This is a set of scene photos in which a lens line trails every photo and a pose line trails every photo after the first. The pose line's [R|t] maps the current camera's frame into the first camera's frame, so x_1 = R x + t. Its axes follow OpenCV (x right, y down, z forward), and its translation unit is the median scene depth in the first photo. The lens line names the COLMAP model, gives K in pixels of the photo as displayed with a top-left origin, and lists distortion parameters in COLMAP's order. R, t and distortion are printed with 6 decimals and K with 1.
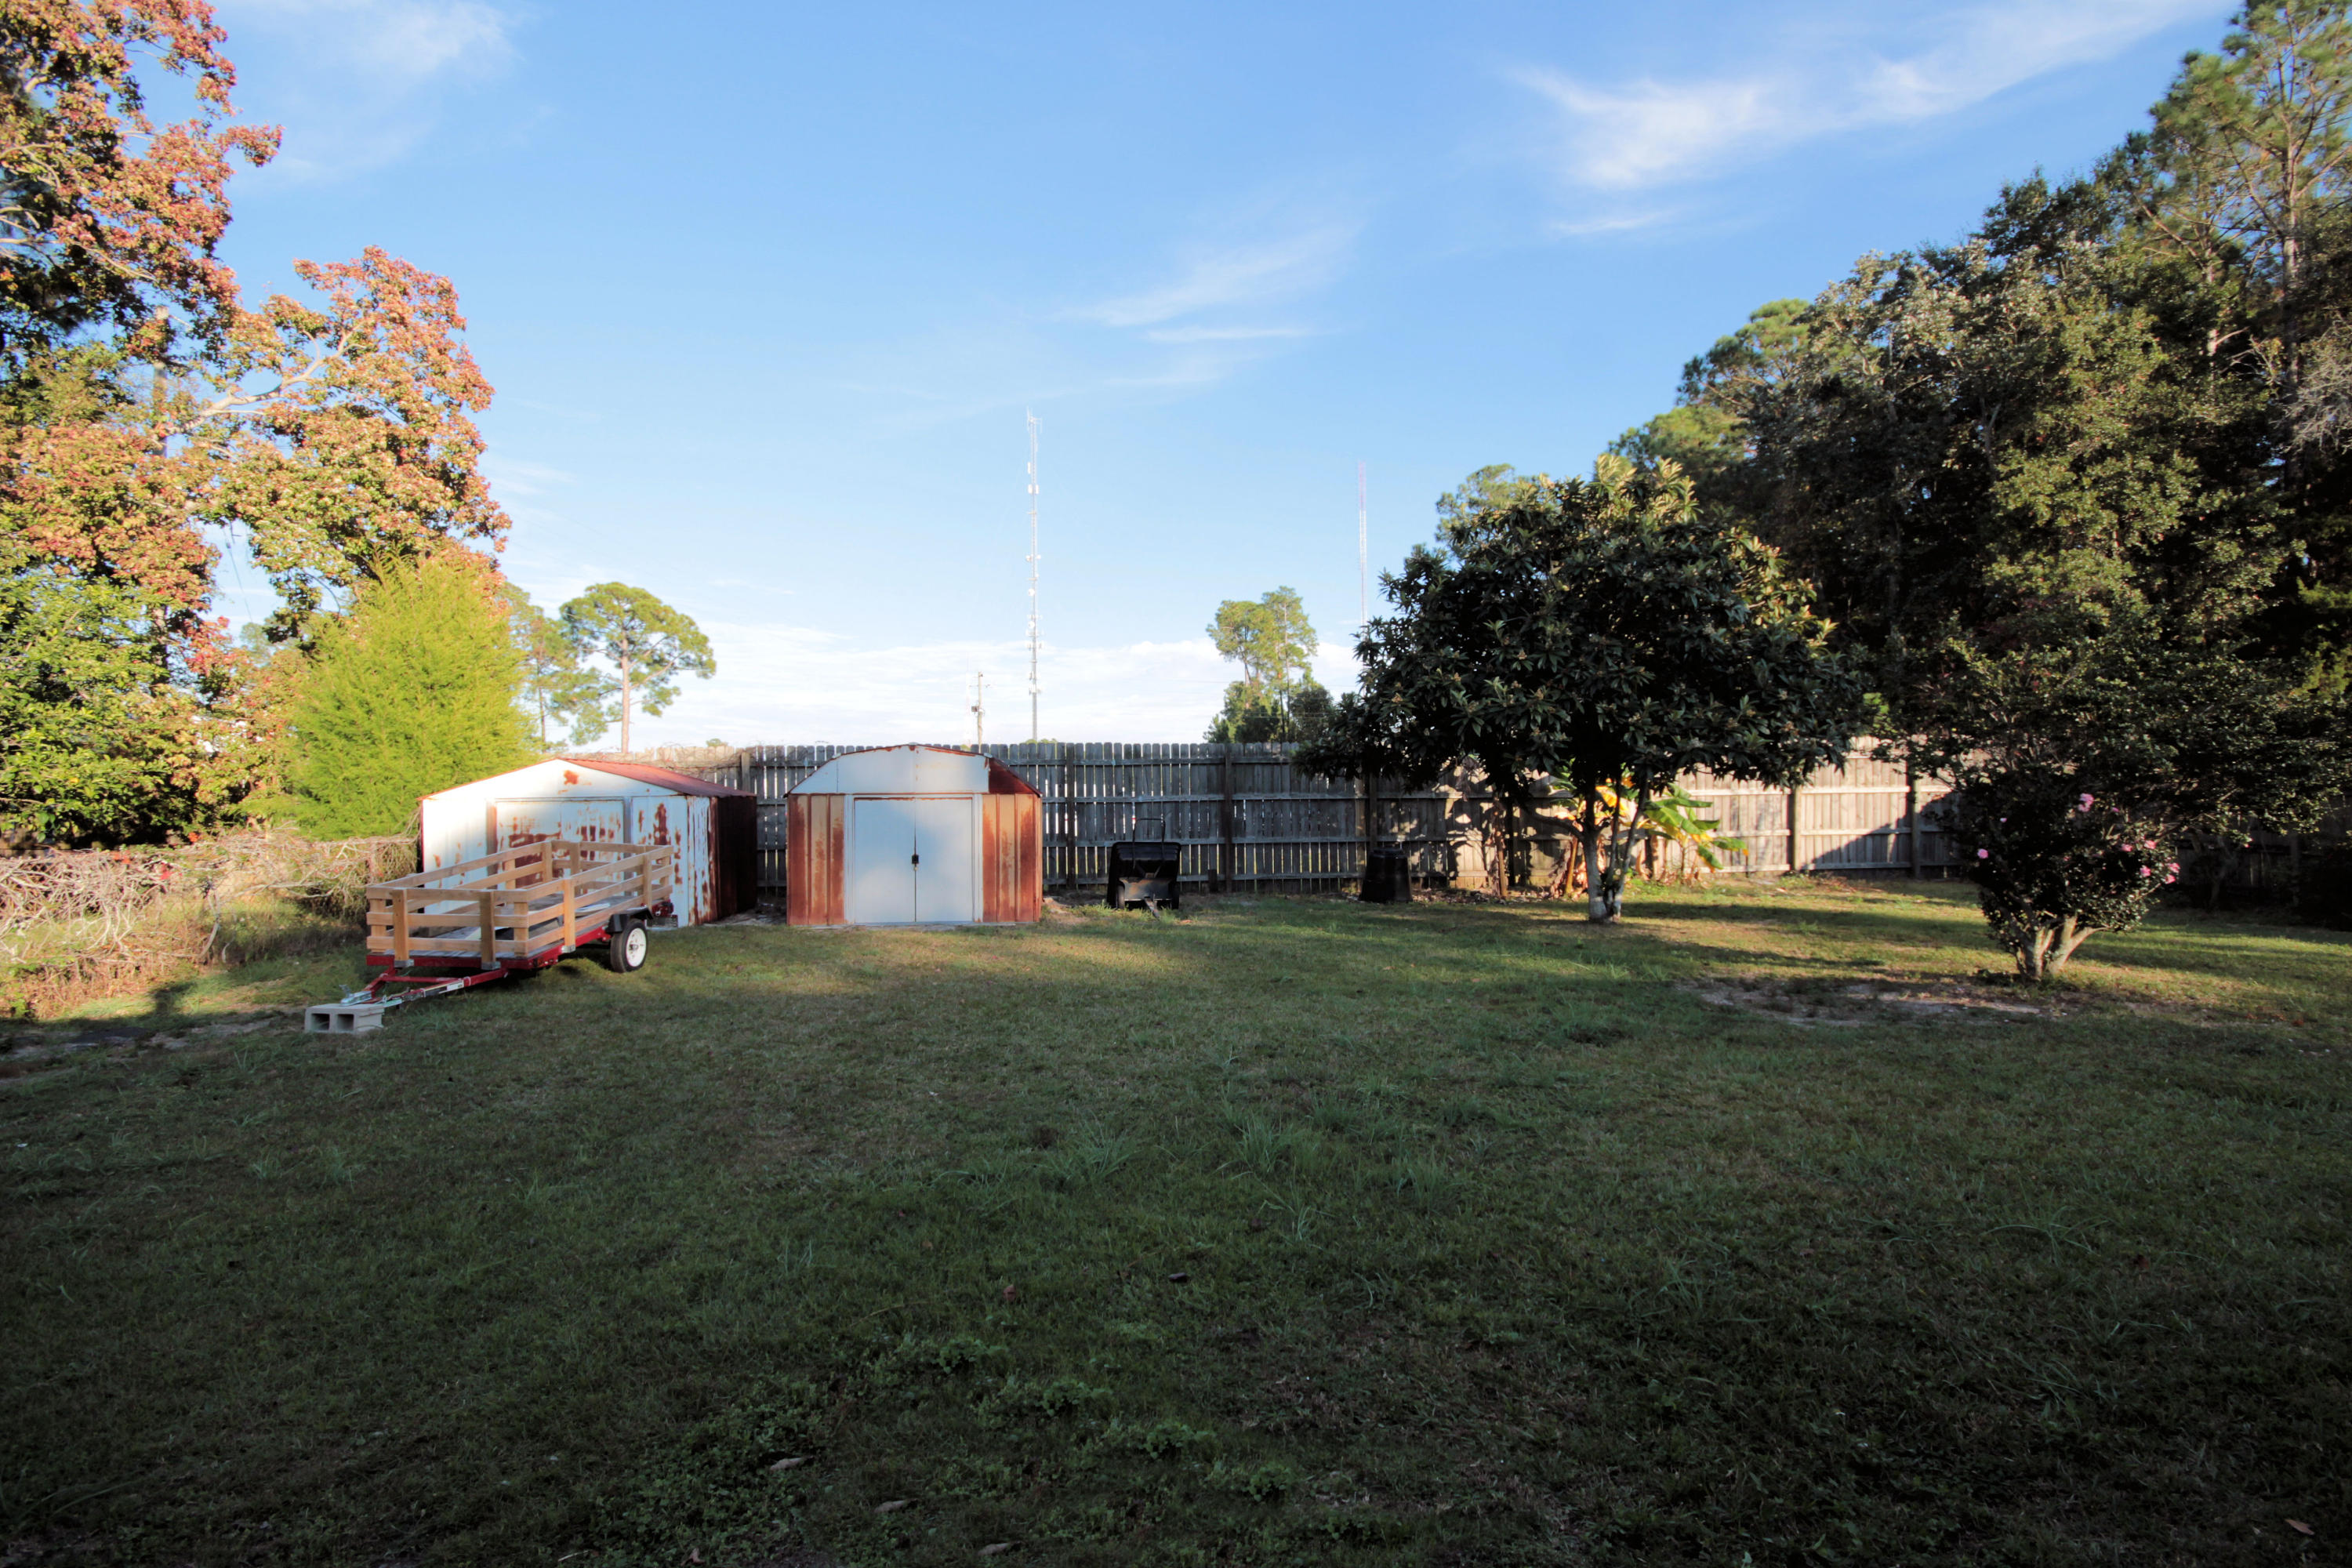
lens RADIAL K [[1082.6, 0, 1185.9], [0, 1082.6, 786.5], [0, 0, 1]] dist [0.004106, -0.007543]
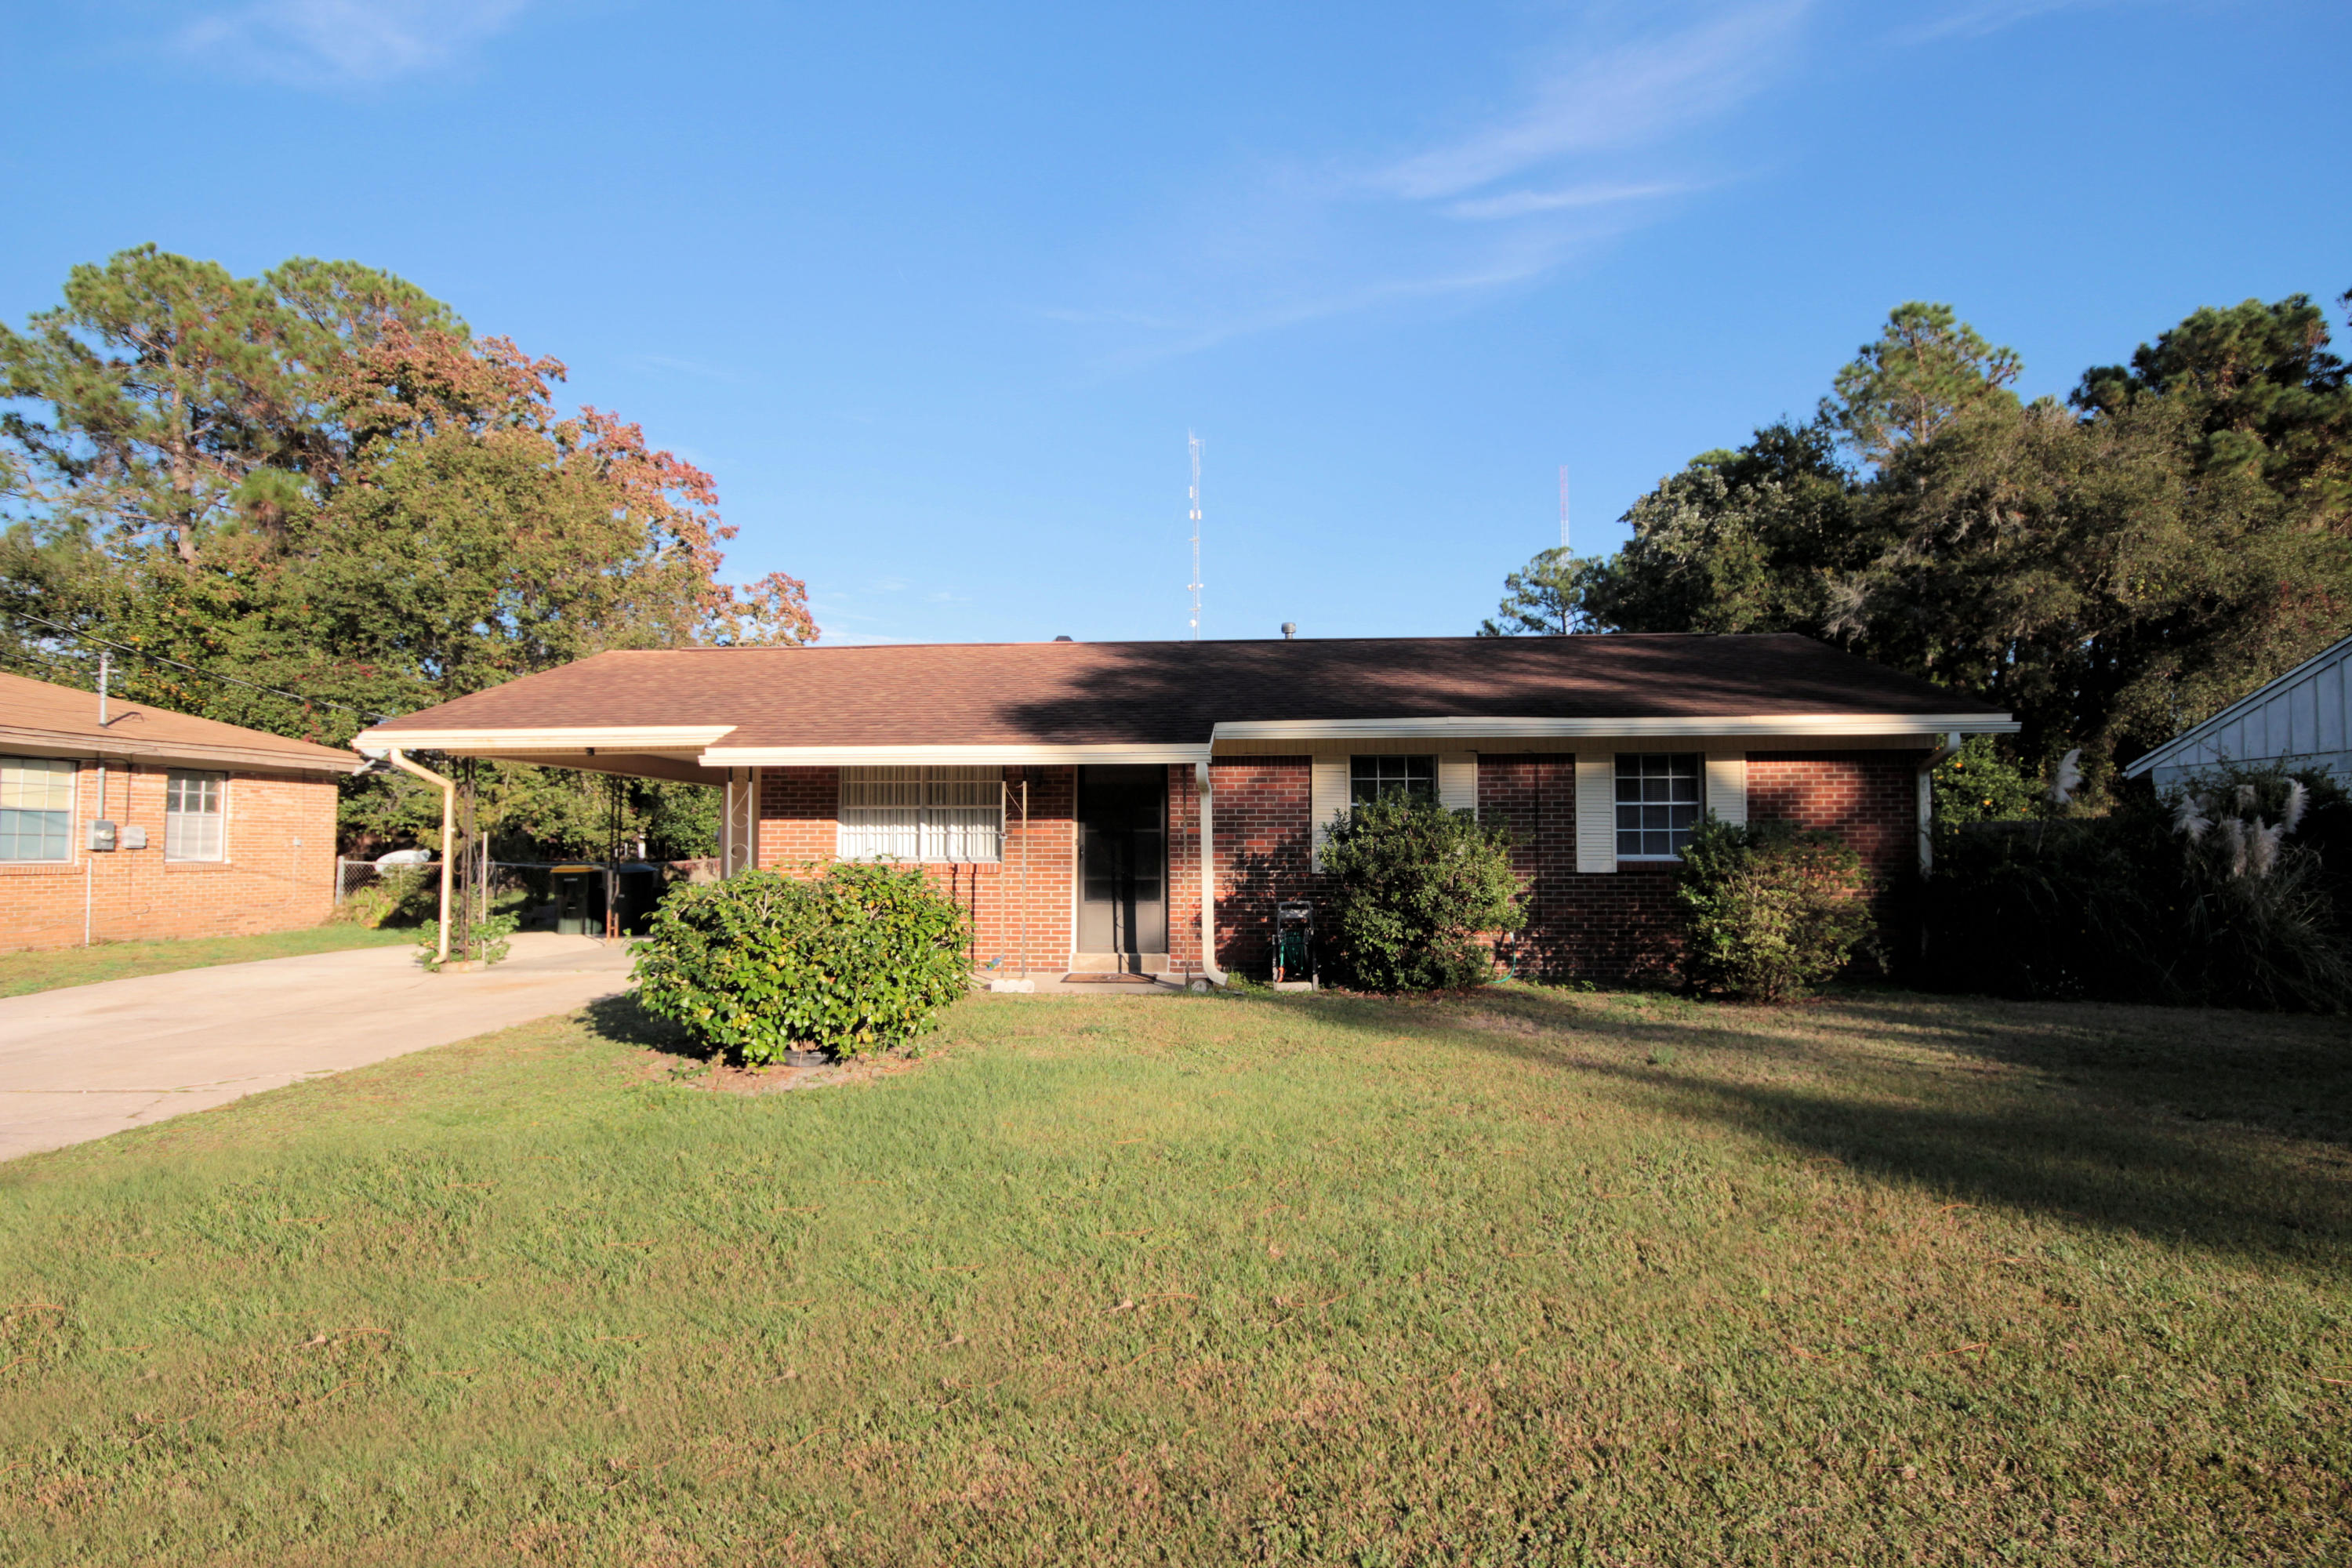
lens RADIAL K [[1248.9, 0, 1183.2], [0, 1248.9, 789.8], [0, 0, 1]] dist [-0.000703, 0.008301]
pose [[0.987073, -0.002623, -0.160247, 0.340061], [-0.002410, 0.999510, -0.031209, -0.012343], [0.160250, 0.031192, 0.986583, -1.037896]]
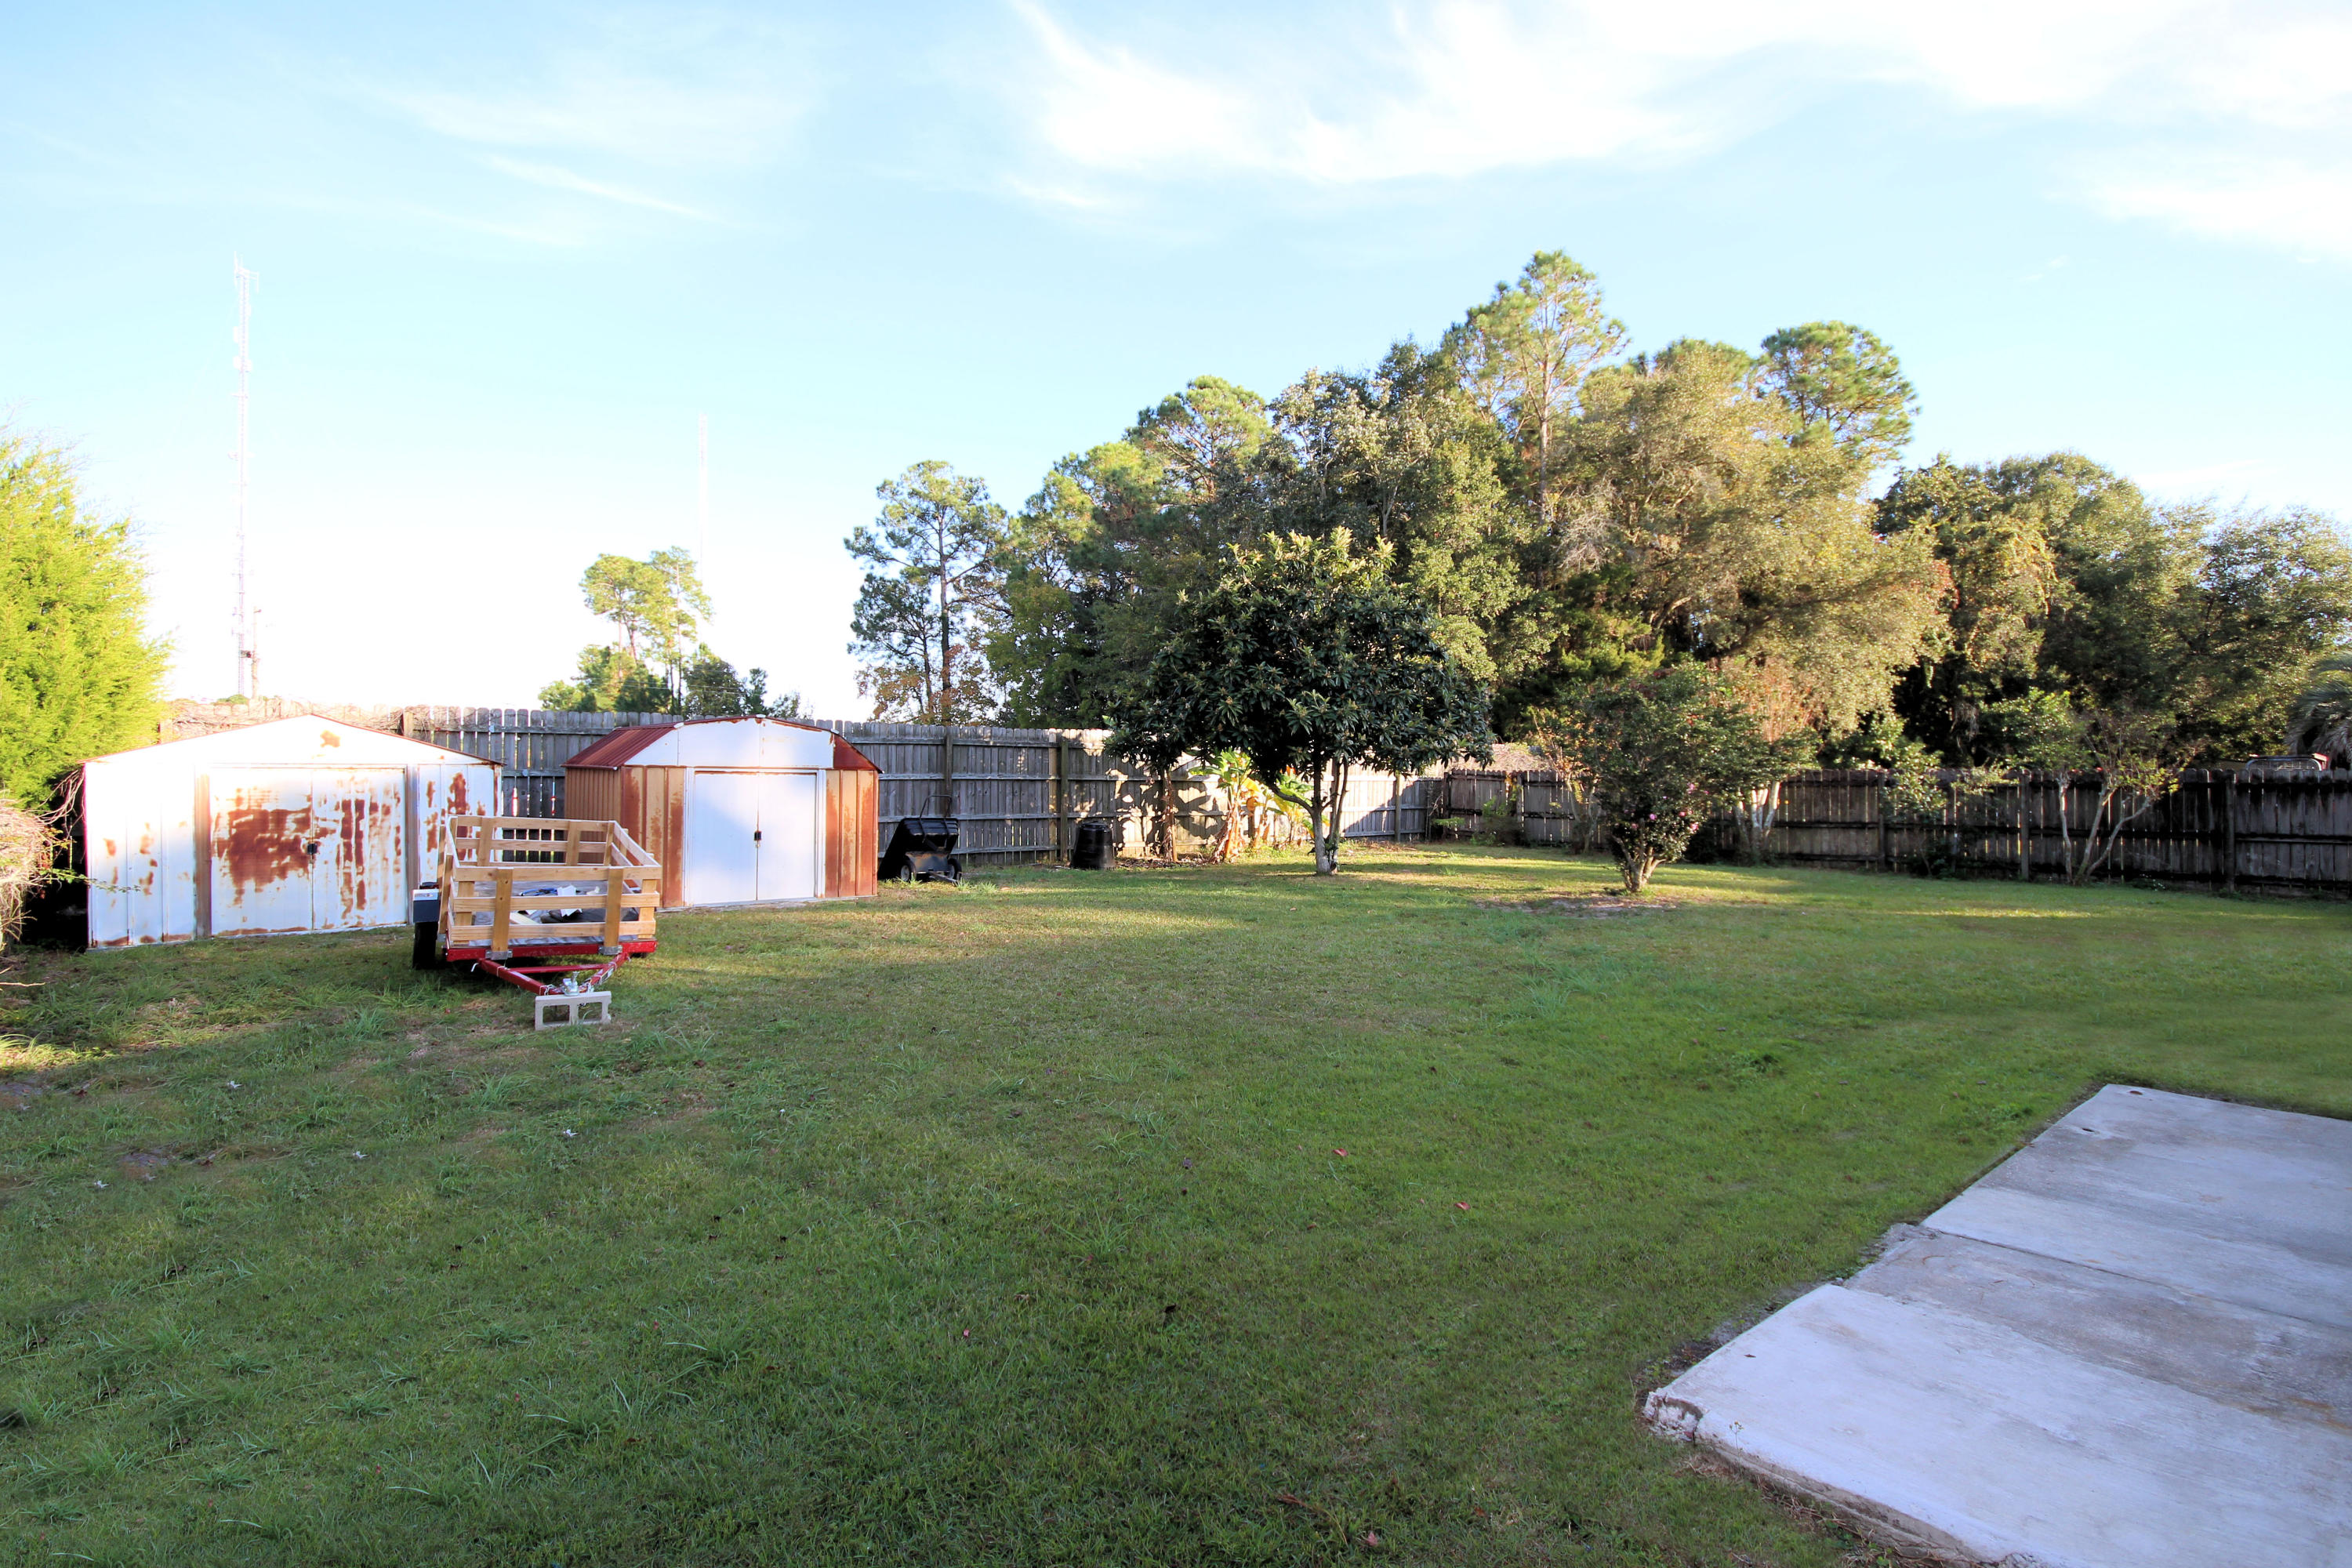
lens RADIAL K [[1092.4, 0, 1176.0], [0, 1092.4, 784.0], [0, 0, 1]] dist [-0.011896, -0.000194]
pose [[0.830267, 0.012515, 0.557226, -0.314348], [-0.020001, 0.999773, 0.007347, 0.003896], [-0.557007, -0.017245, 0.830328, -0.010356]]
